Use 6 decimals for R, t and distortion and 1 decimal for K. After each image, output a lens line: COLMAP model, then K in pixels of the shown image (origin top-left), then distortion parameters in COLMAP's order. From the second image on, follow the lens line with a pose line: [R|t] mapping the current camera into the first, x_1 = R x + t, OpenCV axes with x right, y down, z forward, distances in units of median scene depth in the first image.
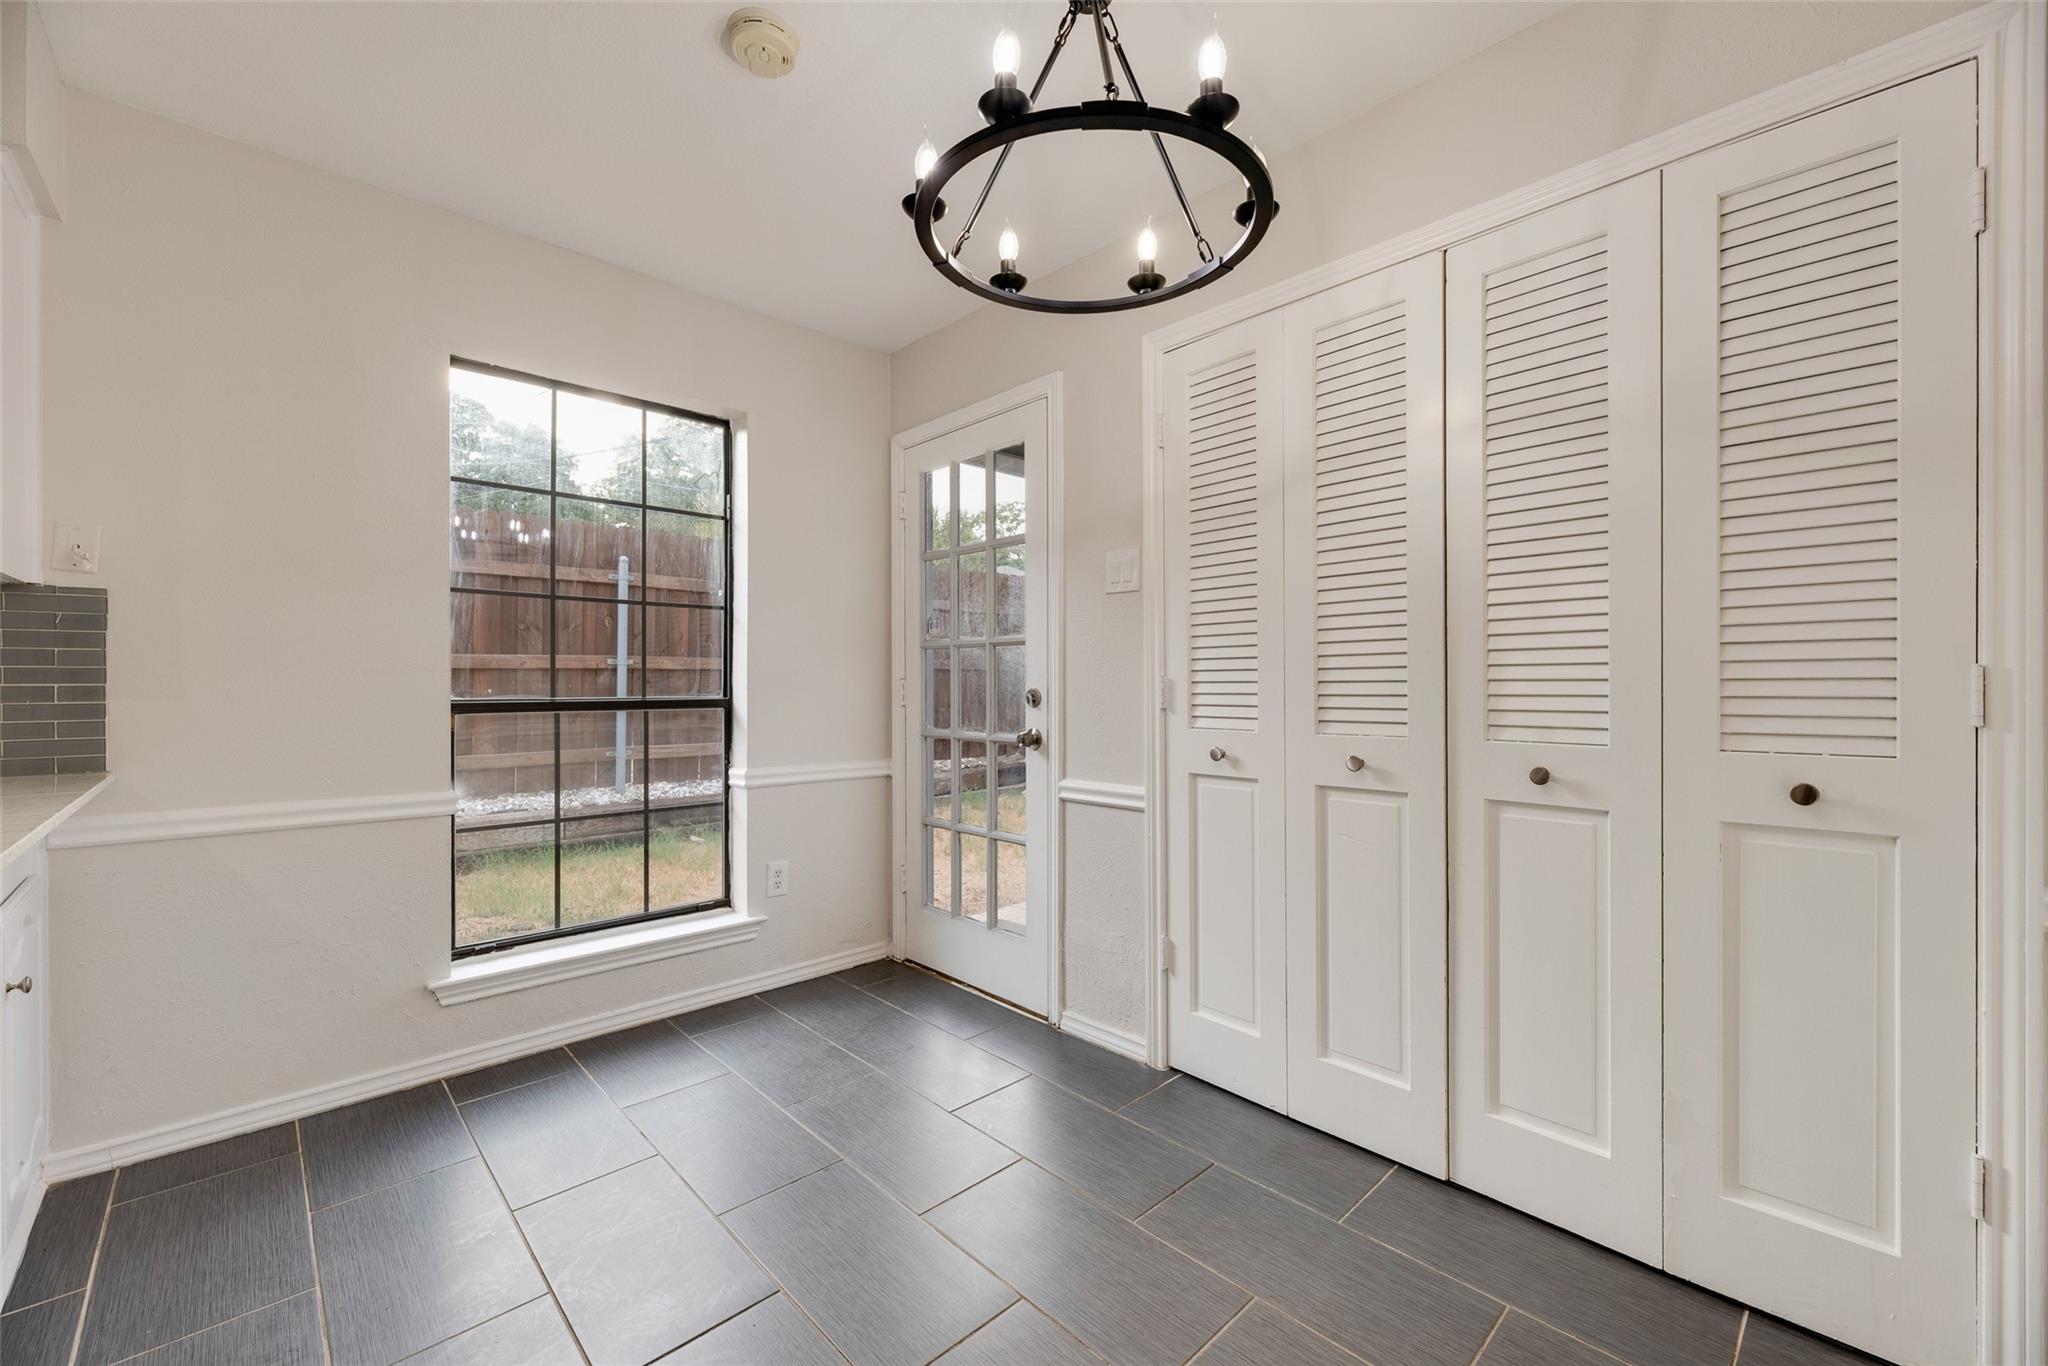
lens RADIAL K [[825.0, 0, 1026.3], [0, 825.0, 685.3], [0, 0, 1]] dist [-0.000049, -0.000009]
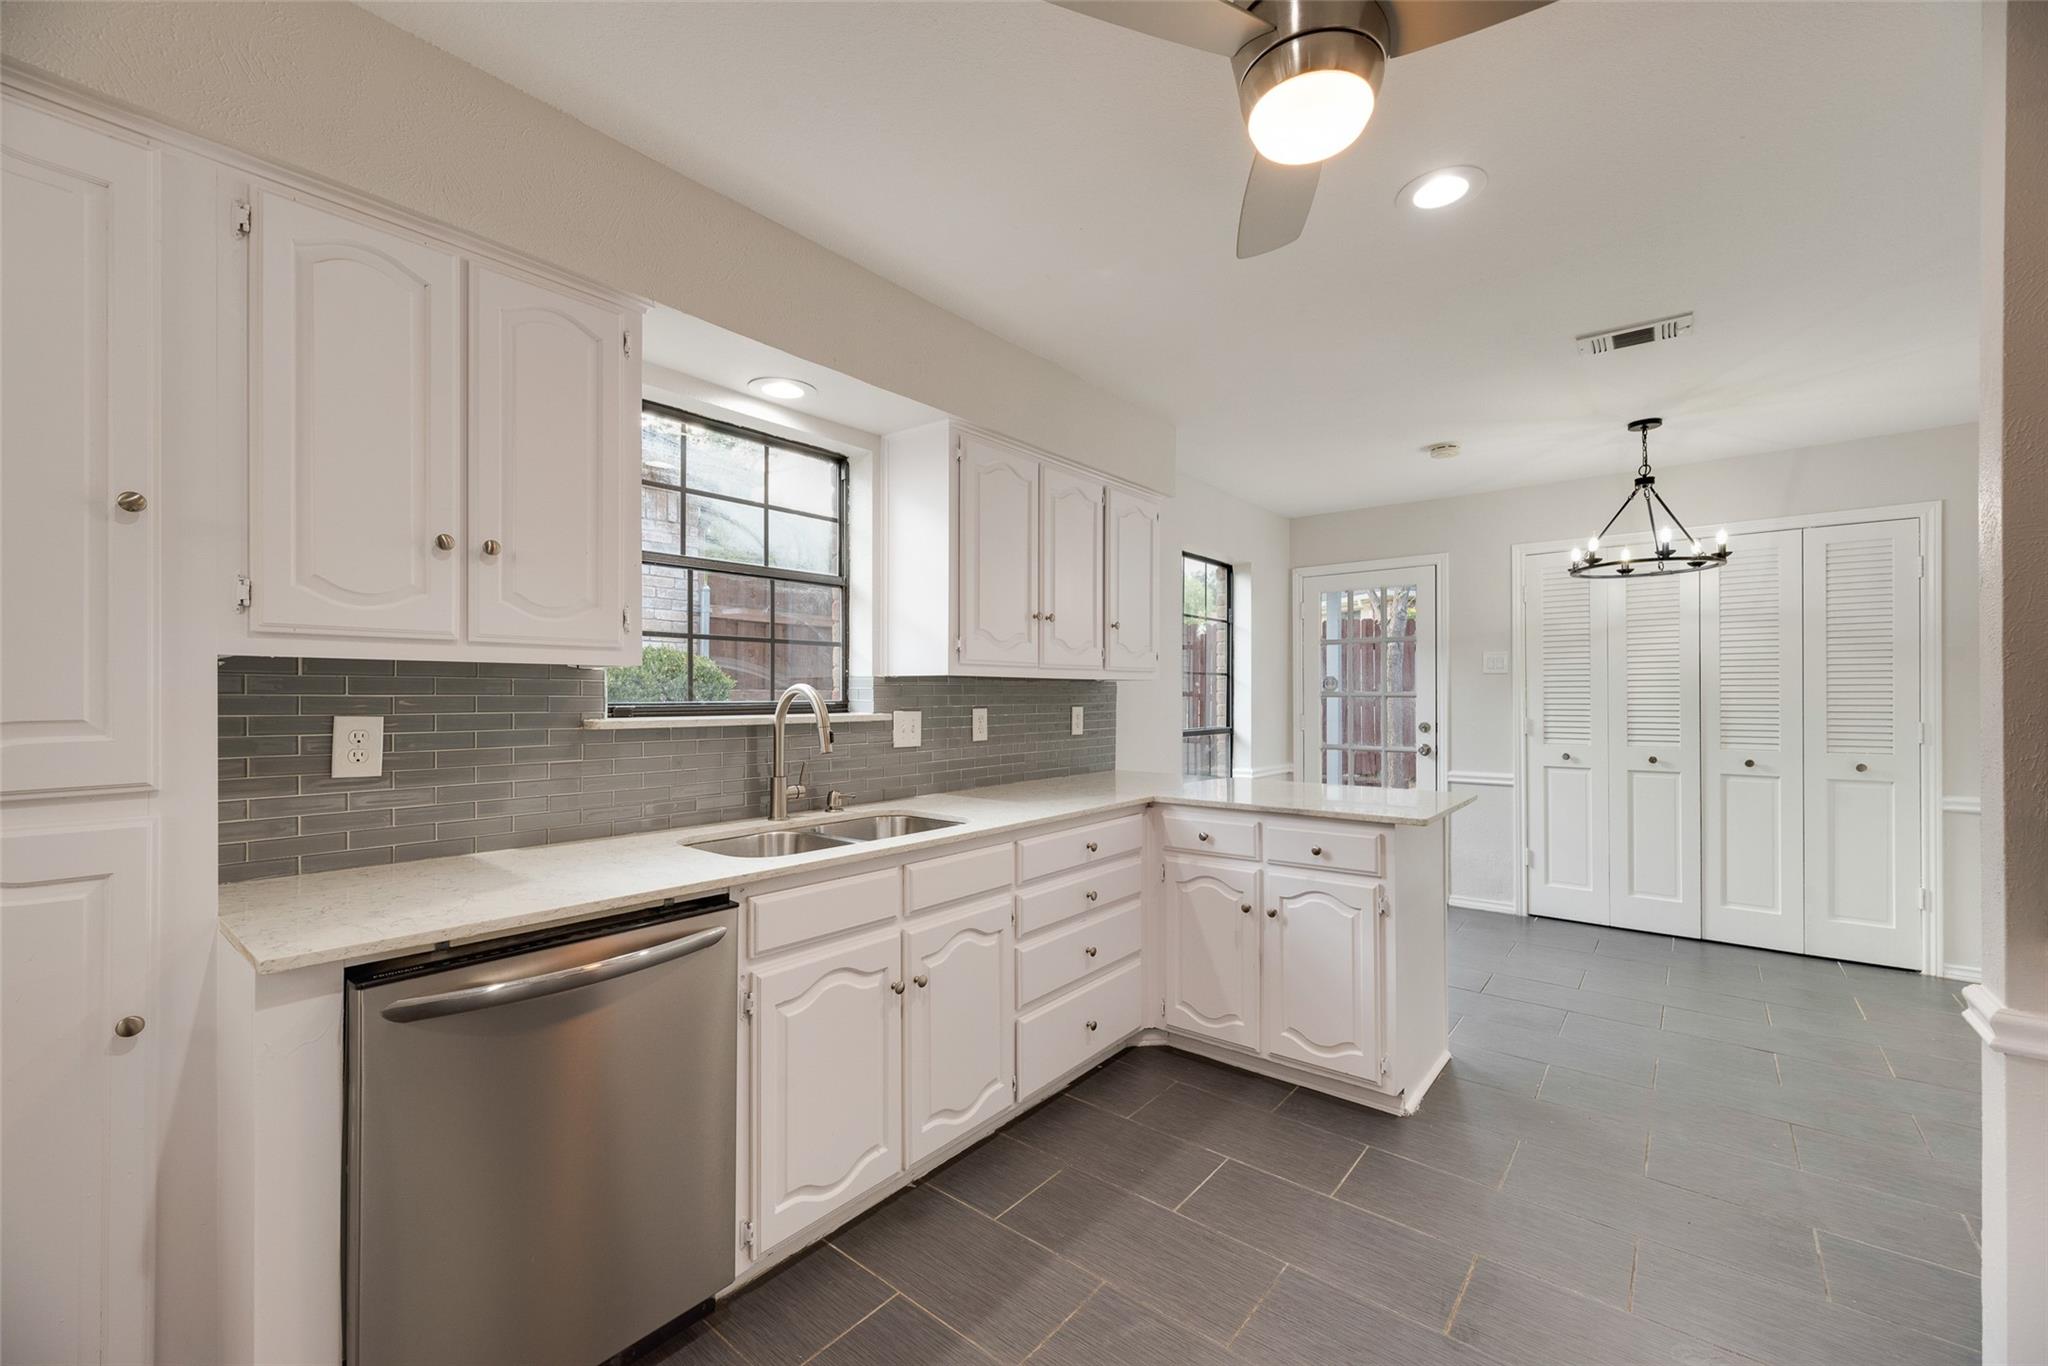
lens RADIAL K [[825.0, 0, 1026.3], [0, 825.0, 685.3], [0, 0, 1]] dist [-0.000049, -0.000009]
pose [[0.992802, -0.002553, 0.119744, -1.282879], [0.003541, 0.999961, -0.008047, -0.077868], [-0.119719, 0.008413, 0.992772, -0.837330]]
